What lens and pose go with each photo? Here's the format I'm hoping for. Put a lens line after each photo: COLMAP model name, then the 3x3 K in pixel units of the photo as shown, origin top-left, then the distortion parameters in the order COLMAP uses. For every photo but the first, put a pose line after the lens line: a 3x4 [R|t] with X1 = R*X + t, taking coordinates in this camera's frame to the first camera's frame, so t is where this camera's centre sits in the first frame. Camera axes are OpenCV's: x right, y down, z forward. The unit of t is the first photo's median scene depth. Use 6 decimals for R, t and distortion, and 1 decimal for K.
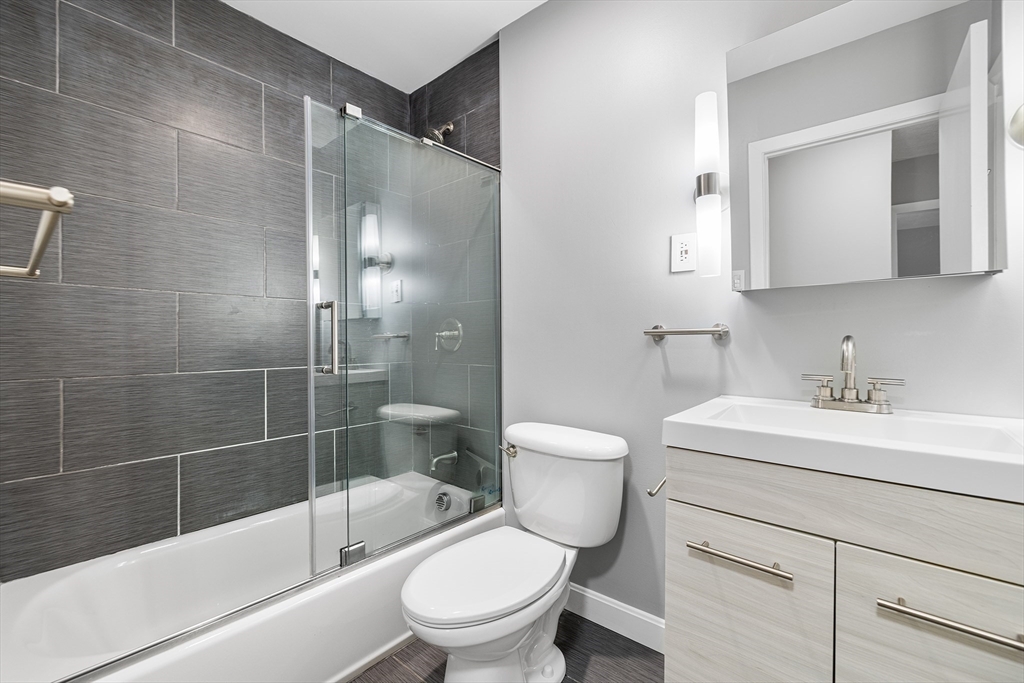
lens RADIAL K [[434.2, 0, 507.9], [0, 434.2, 341.2], [0, 0, 1]] dist [0.001502, -0.000511]
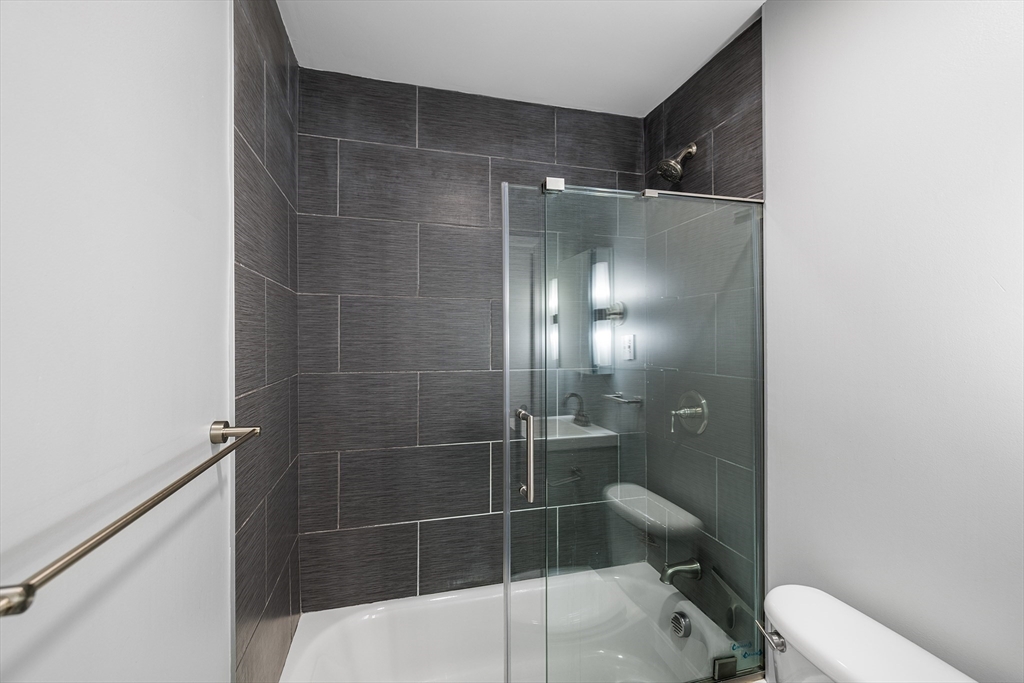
lens RADIAL K [[434.2, 0, 509.7], [0, 434.2, 336.7], [0, 0, 1]] dist [0.001502, -0.000511]
pose [[0.836767, 0.000833, -0.547558, 0.026592], [-0.003176, 0.999989, -0.003331, -0.174664], [0.547549, 0.004526, 0.836761, 0.185914]]
